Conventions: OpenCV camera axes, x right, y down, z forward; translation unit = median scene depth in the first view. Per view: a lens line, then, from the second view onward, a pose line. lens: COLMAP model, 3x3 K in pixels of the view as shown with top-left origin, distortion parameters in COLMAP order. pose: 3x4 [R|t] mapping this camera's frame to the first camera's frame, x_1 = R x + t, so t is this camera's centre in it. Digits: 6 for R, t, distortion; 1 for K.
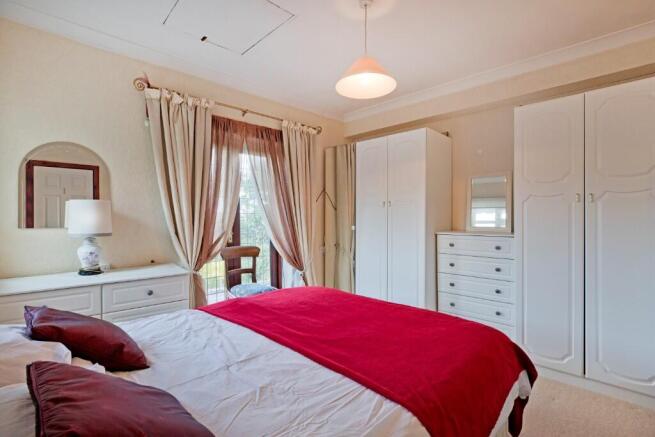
lens RADIAL K [[305.1, 0, 326.2], [0, 305.1, 214.2], [0, 0, 1]] dist [-0.014178, 0.000551]
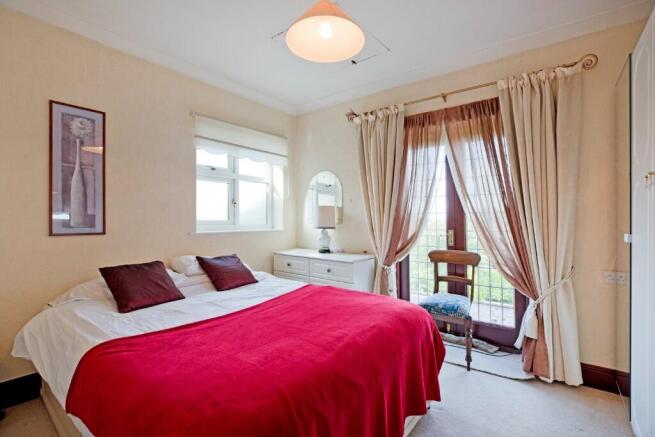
lens RADIAL K [[305.1, 0, 325.8], [0, 305.1, 220.8], [0, 0, 1]] dist [-0.014178, 0.000551]
pose [[0.148729, 0.005811, -0.988861, 0.544312], [0.002913, 0.999976, 0.006314, 0.014586], [0.988874, -0.003820, 0.148708, 0.526429]]
